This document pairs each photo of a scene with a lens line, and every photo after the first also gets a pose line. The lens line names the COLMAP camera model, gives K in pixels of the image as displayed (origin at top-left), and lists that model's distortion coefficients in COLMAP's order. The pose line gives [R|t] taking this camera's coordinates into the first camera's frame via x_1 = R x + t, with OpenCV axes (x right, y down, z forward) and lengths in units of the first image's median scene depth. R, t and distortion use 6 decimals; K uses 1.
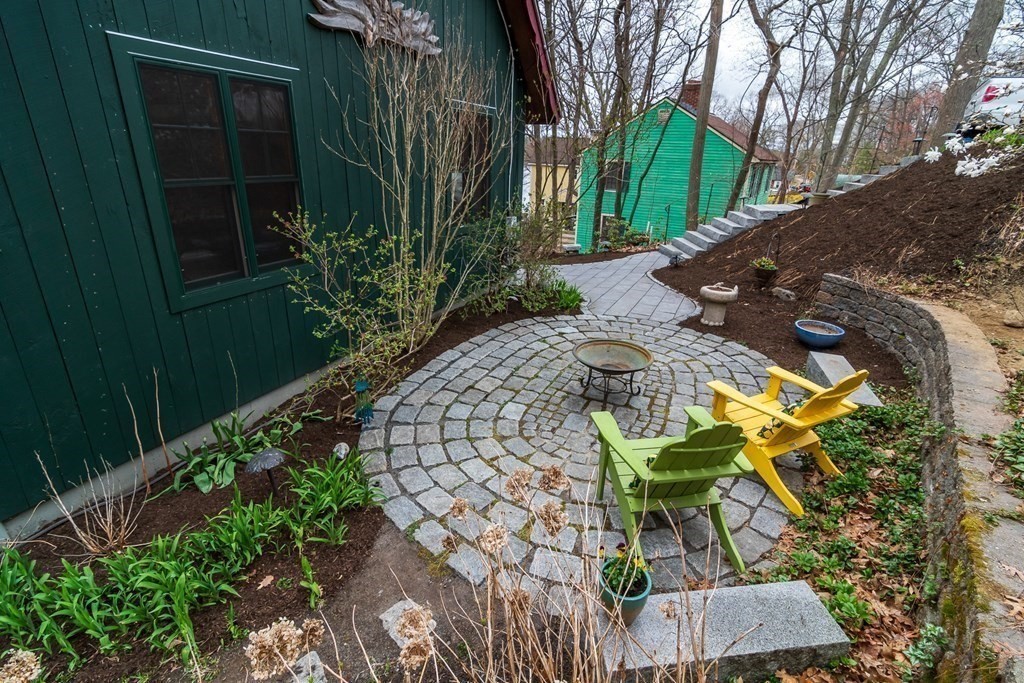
lens RADIAL K [[485.9, 0, 510.0], [0, 485.9, 343.8], [0, 0, 1]] dist [-0.001907, 0.000068]
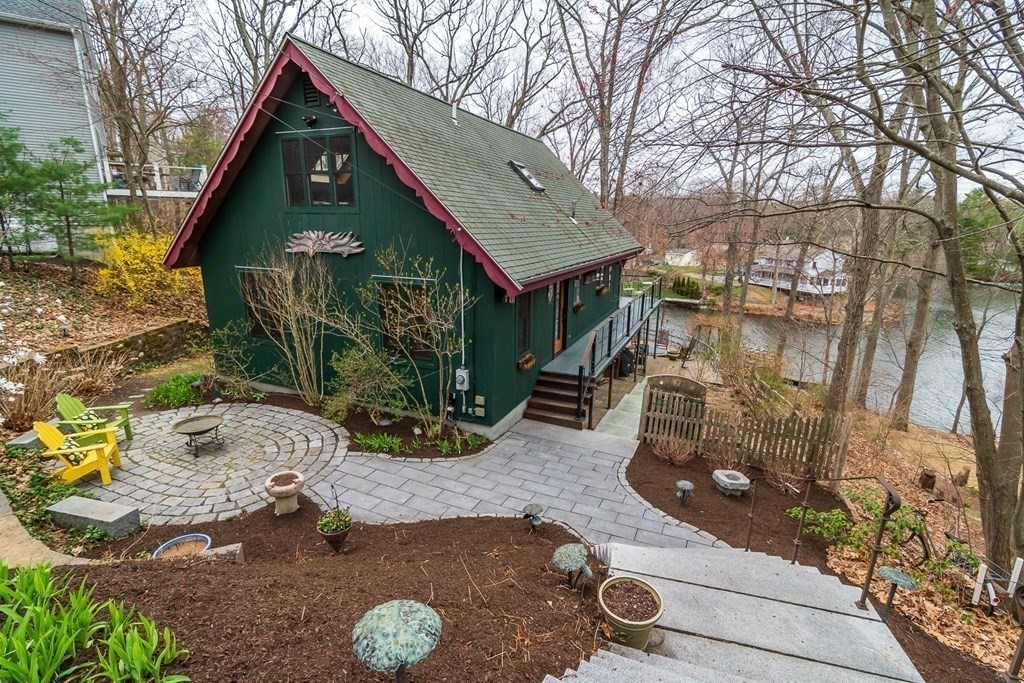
lens RADIAL K [[485.9, 0, 510.0], [0, 485.9, 343.8], [0, 0, 1]] dist [-0.001907, 0.000068]
pose [[0.008589, 0.218439, -0.975813, 1.635858], [-0.372429, 0.906340, 0.199609, -0.889181], [0.928021, 0.361707, 0.089138, 1.537334]]
